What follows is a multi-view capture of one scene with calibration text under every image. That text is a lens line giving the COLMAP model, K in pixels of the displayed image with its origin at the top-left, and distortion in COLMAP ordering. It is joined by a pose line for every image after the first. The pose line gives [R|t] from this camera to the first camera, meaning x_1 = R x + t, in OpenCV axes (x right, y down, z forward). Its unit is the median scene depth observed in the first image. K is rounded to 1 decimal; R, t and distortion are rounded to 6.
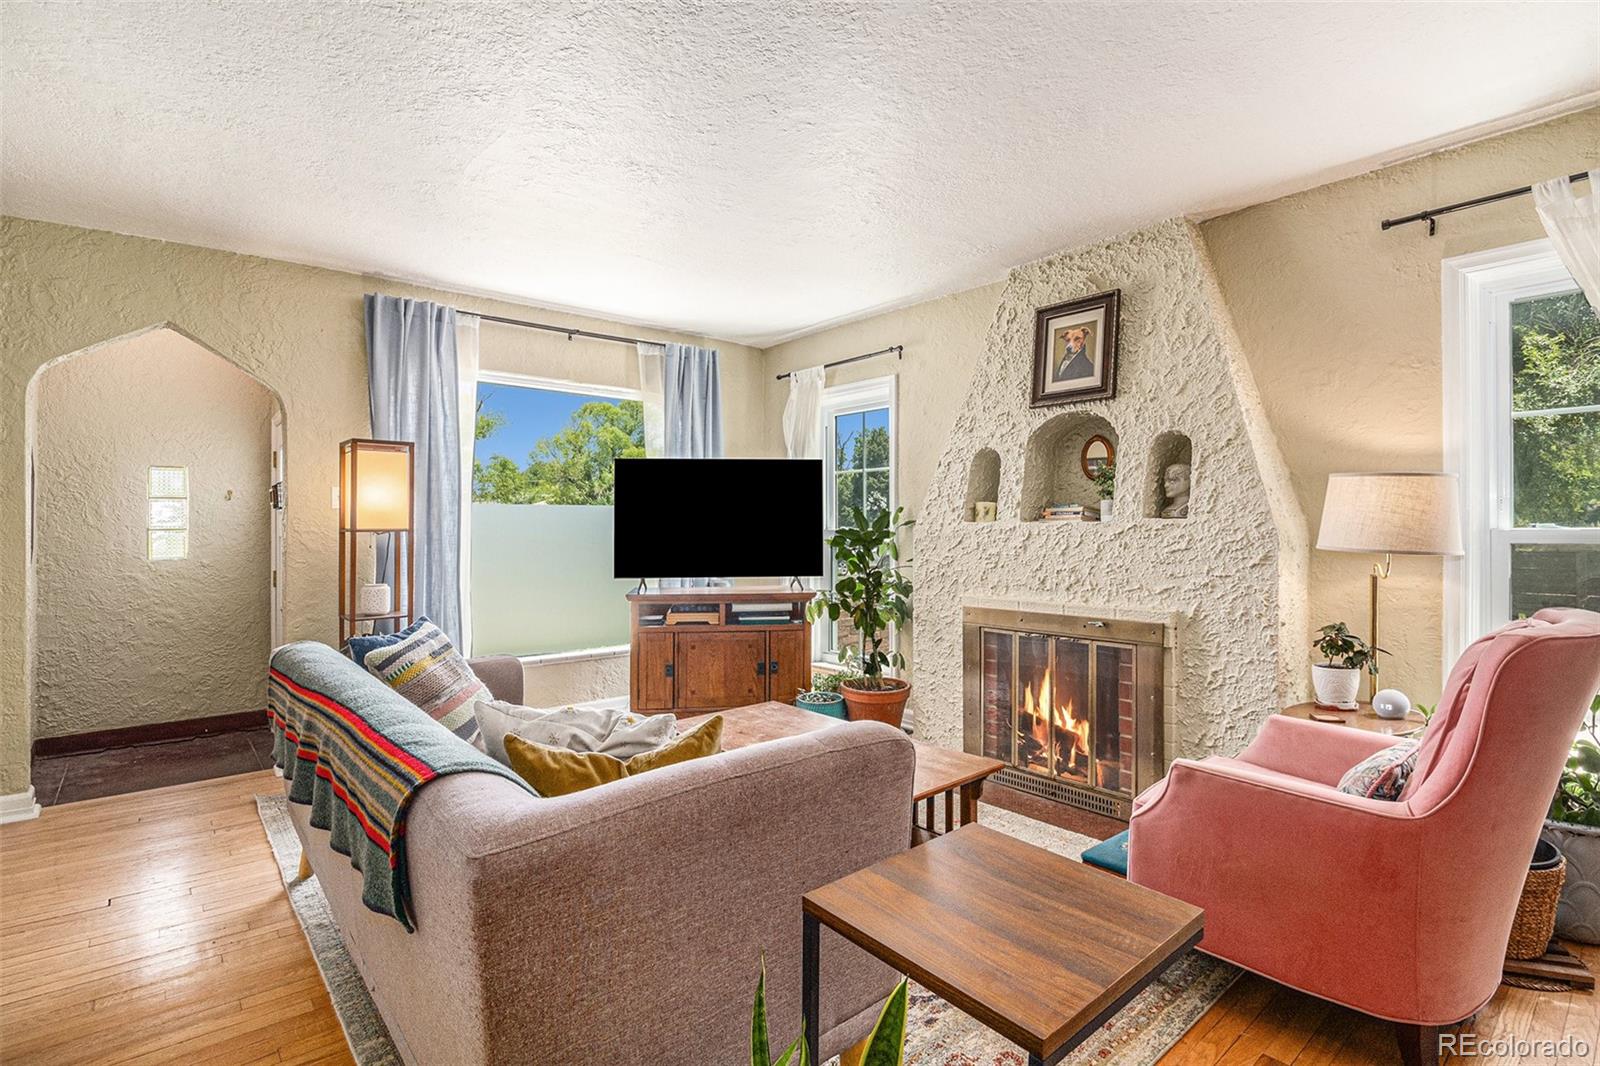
lens RADIAL K [[768.6, 0, 795.5], [0, 768.6, 513.2], [0, 0, 1]] dist [0.005622, -0.011539]
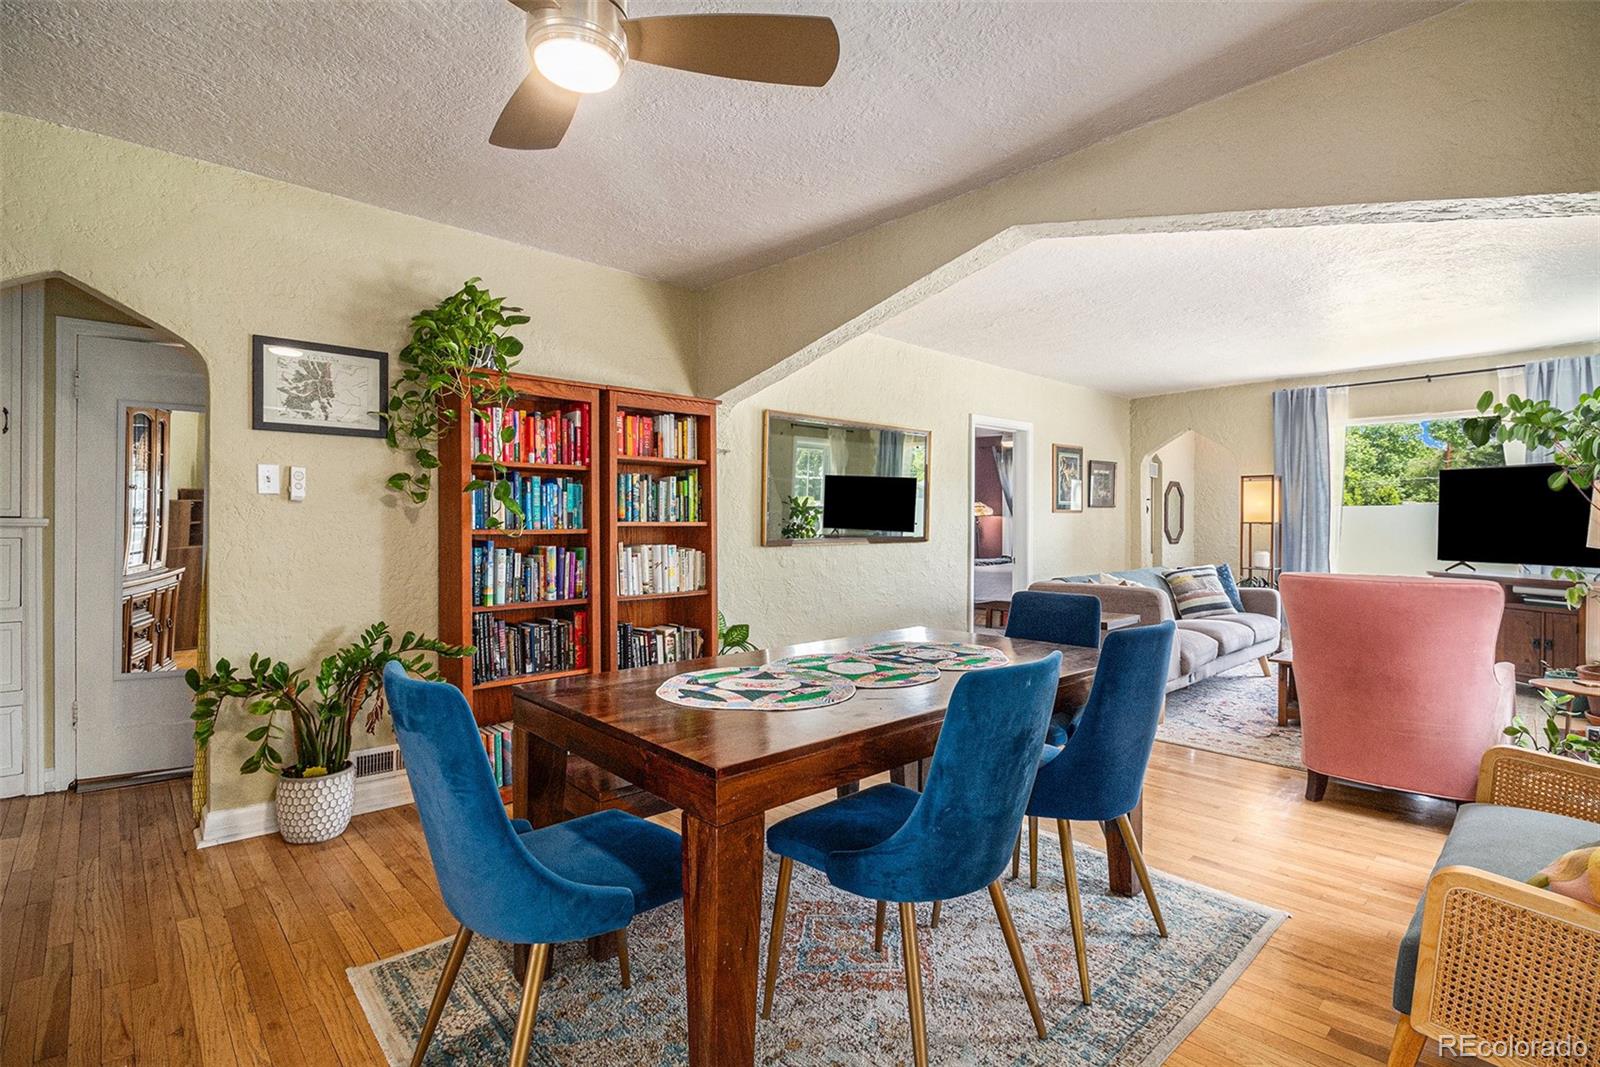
lens RADIAL K [[768.6, 0, 803.9], [0, 768.6, 530.7], [0, 0, 1]] dist [0.005622, -0.011539]
pose [[0.041268, 0.013239, -0.999060, 1.147705], [0.014047, 0.999806, 0.013829, -0.000497], [0.999049, -0.014605, 0.041074, -0.168449]]
